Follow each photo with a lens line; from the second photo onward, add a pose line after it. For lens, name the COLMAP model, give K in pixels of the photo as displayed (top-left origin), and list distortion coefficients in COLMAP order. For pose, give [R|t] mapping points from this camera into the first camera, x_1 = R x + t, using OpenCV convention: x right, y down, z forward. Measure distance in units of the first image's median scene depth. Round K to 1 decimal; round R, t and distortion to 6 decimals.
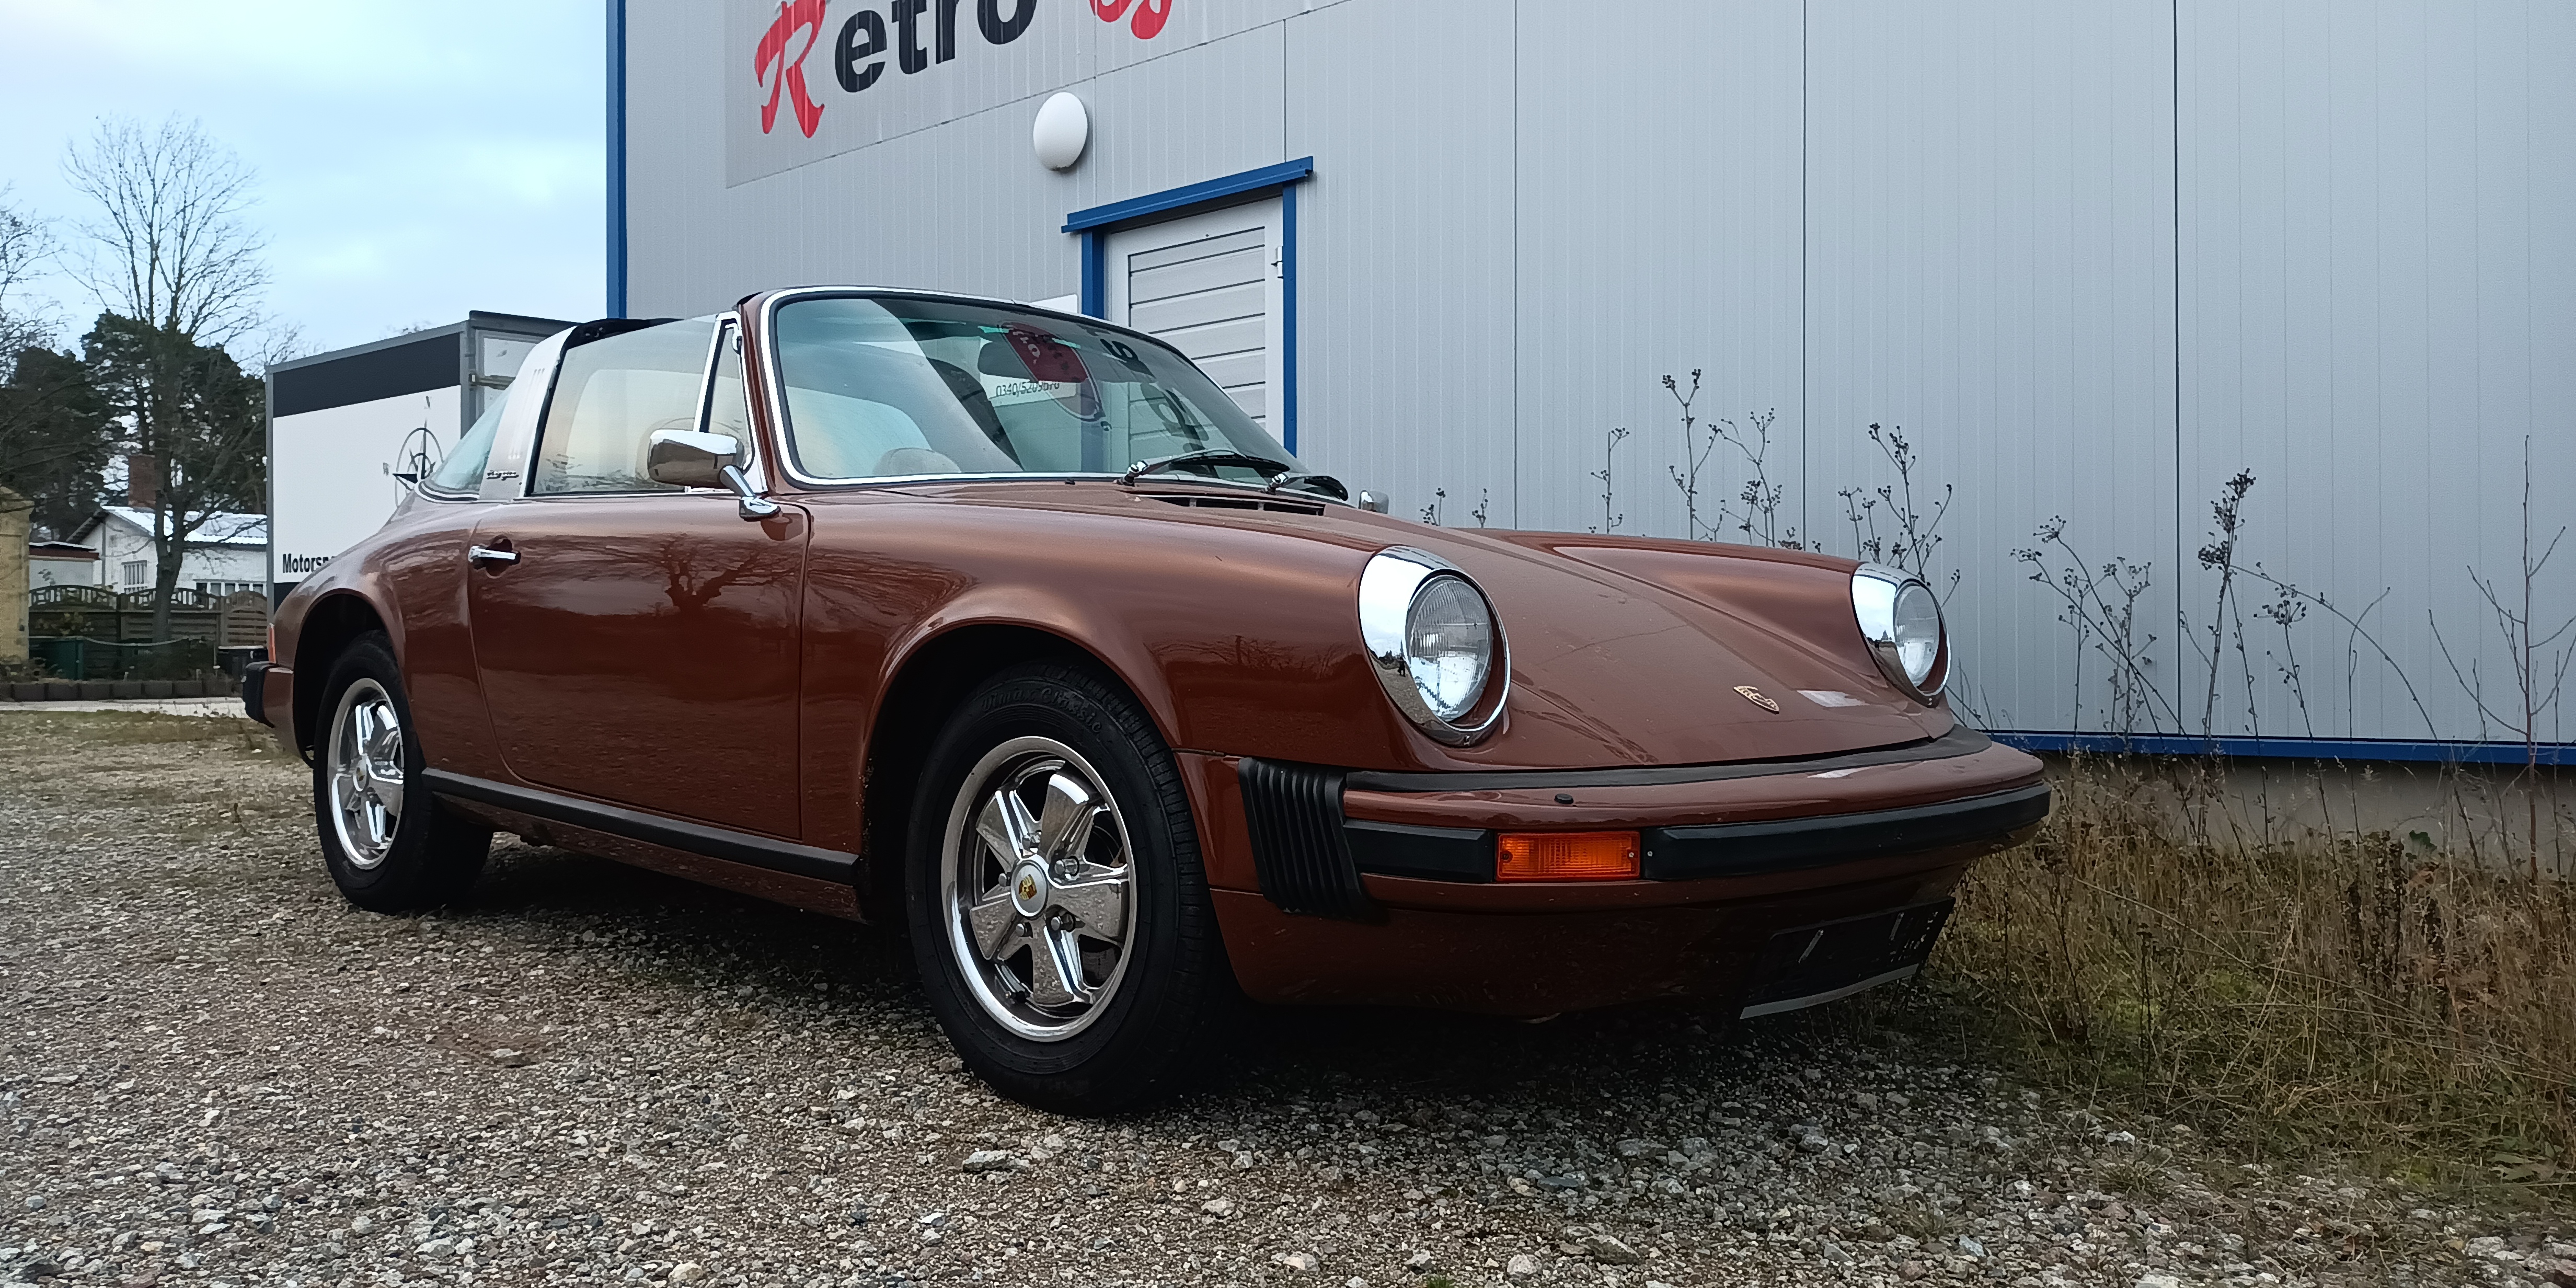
lens RADIAL K [[1950.3, 0, 1288.0], [0, 1950.3, 644.0], [0, 0, 1]] dist [0.076499, -0.096249]
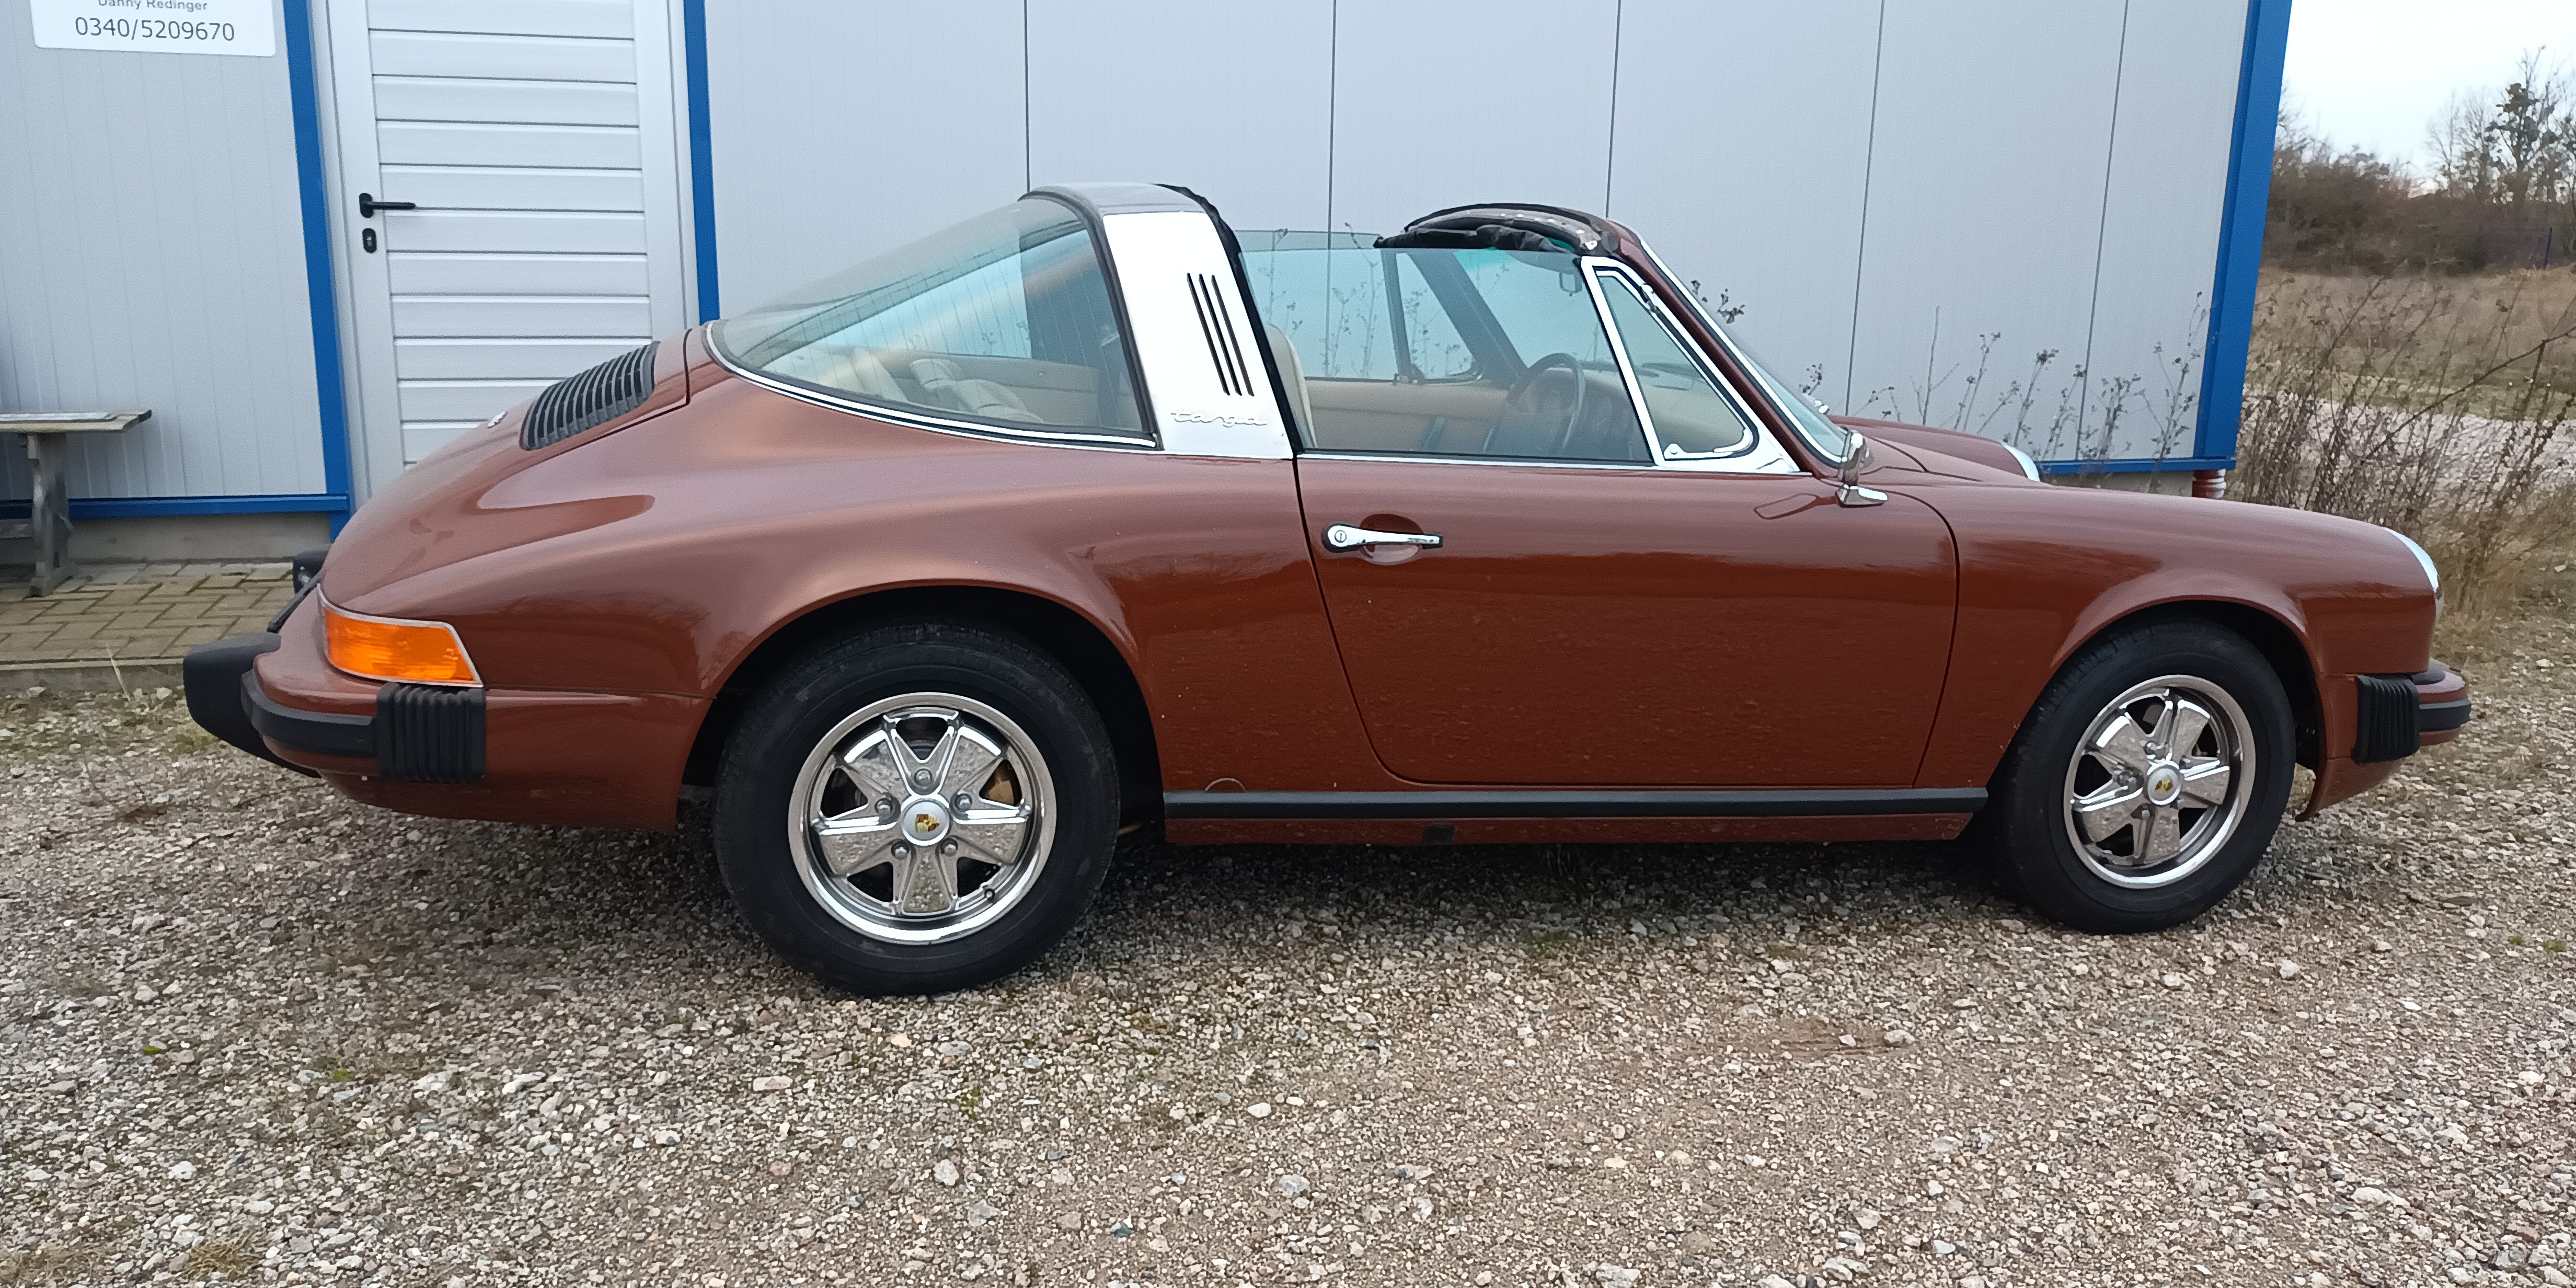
lens RADIAL K [[1950.3, 0, 1288.0], [0, 1950.3, 644.0], [0, 0, 1]] dist [0.076499, -0.096249]
pose [[0.525910, -0.174663, 0.832413, -0.576874], [-0.027140, 0.974743, 0.221674, -0.093784], [-0.850107, -0.139172, 0.507886, 0.307576]]
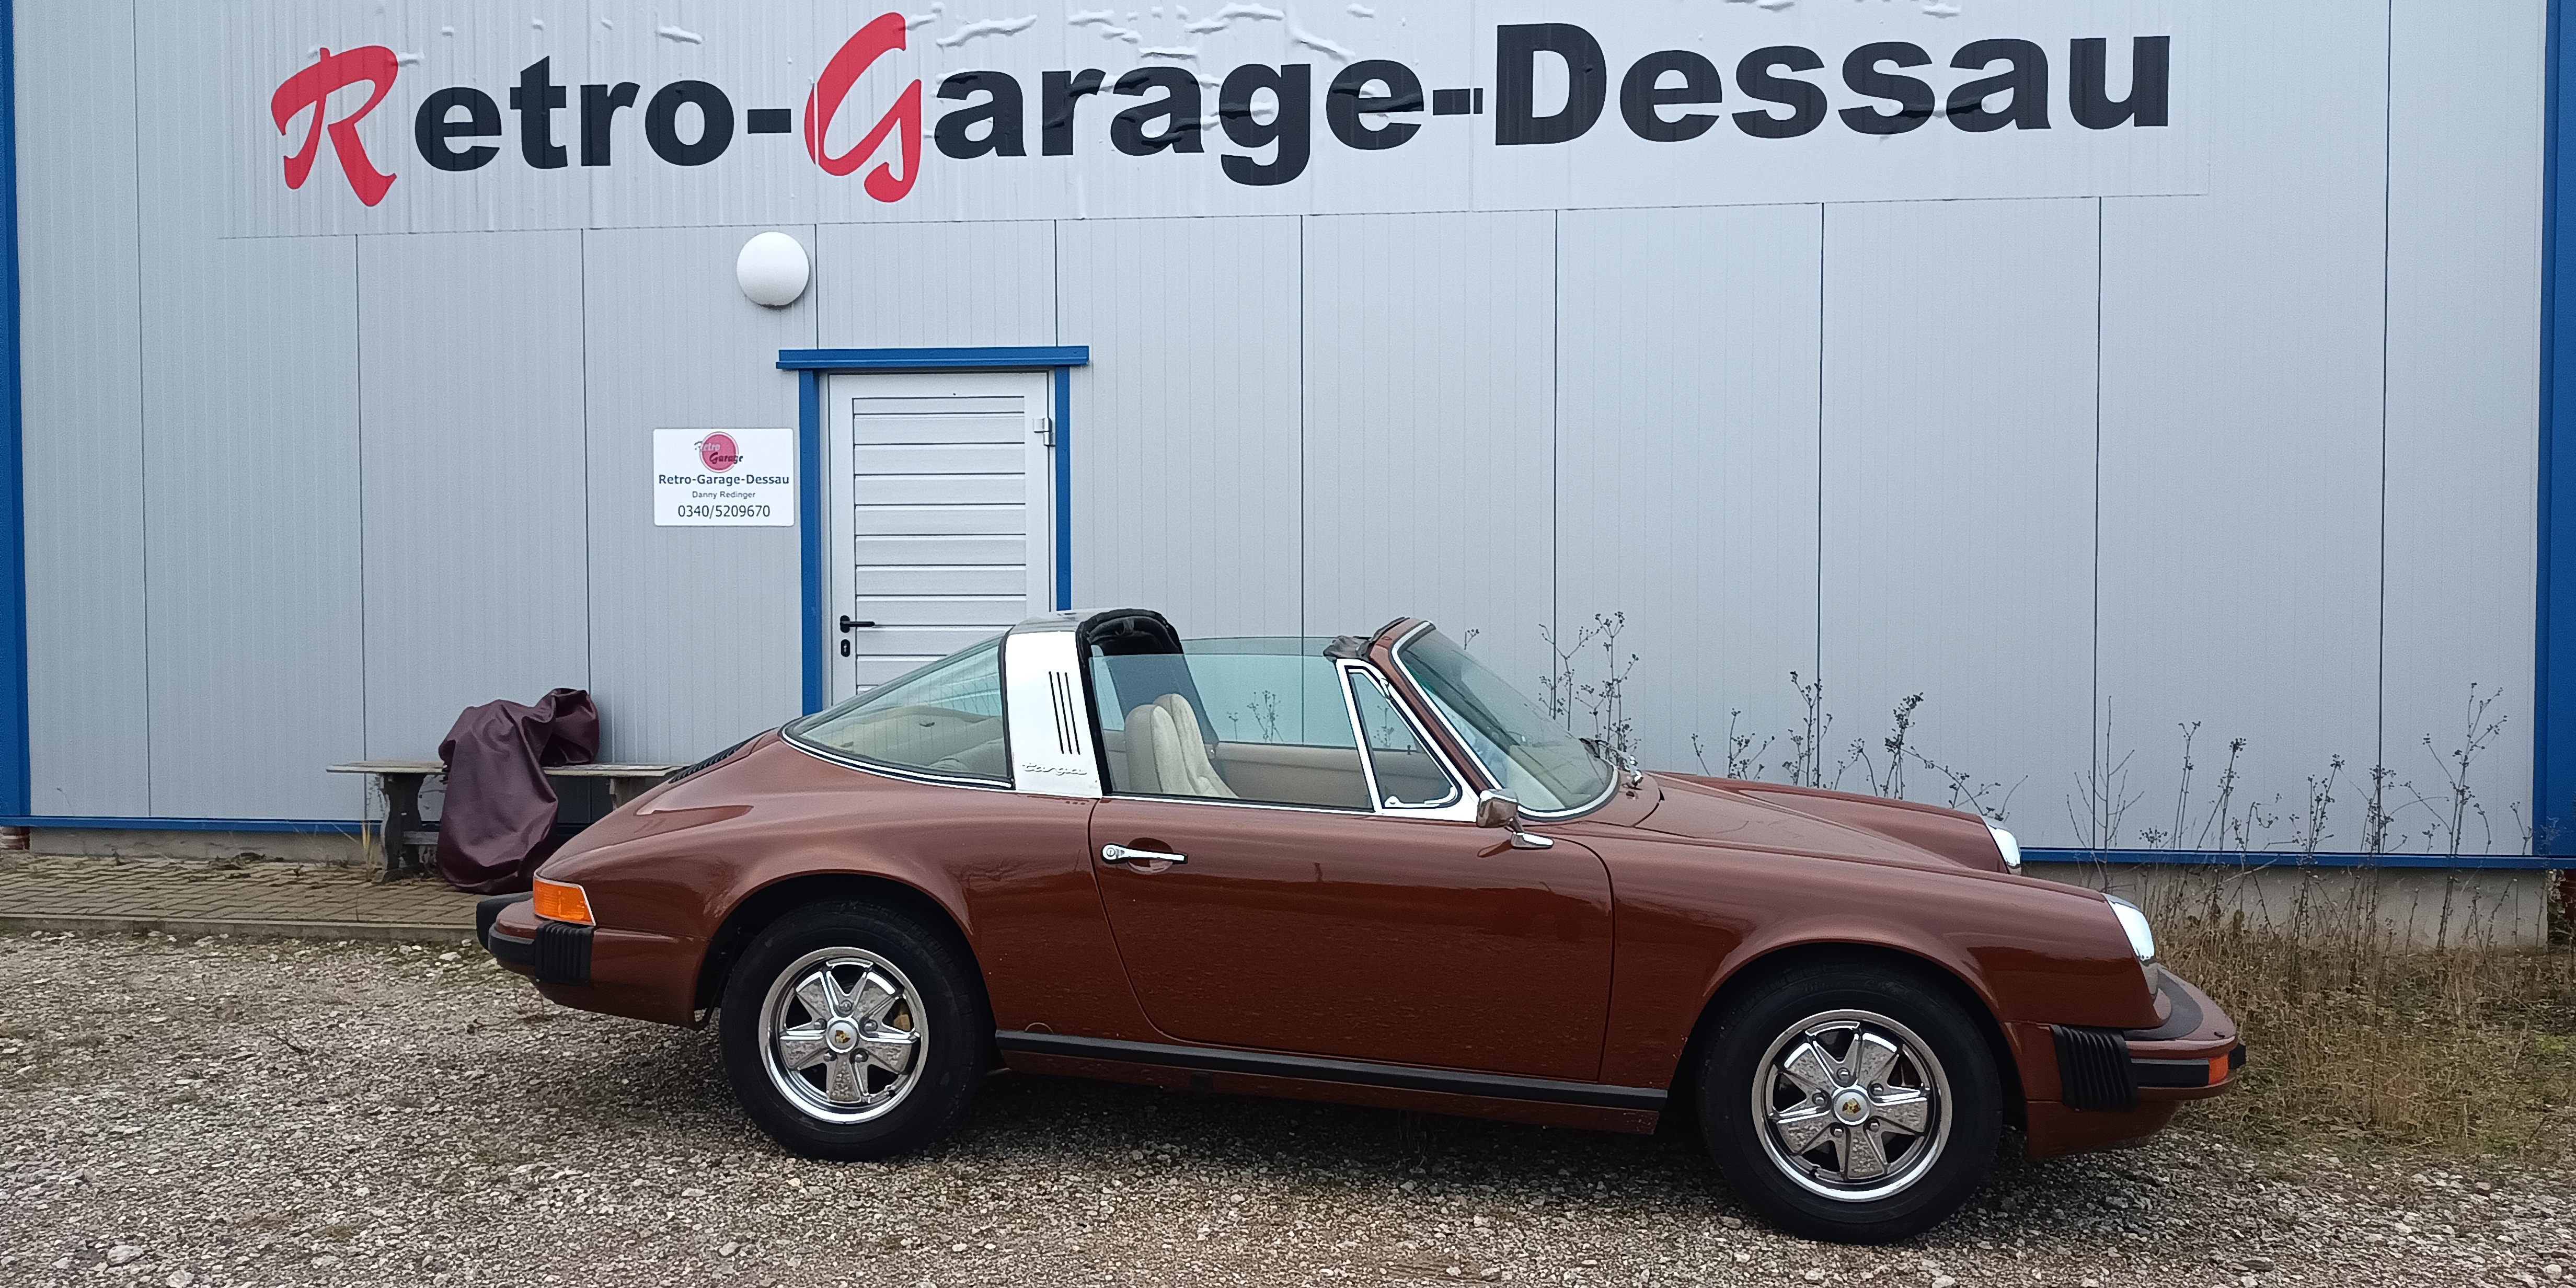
lens RADIAL K [[1950.3, 0, 1288.0], [0, 1950.3, 644.0], [0, 0, 1]] dist [0.076499, -0.096249]
pose [[0.819884, -0.013133, 0.572379, -0.513626], [-0.008174, 0.999367, 0.034638, -0.108551], [-0.572471, -0.033078, 0.819257, -0.006261]]
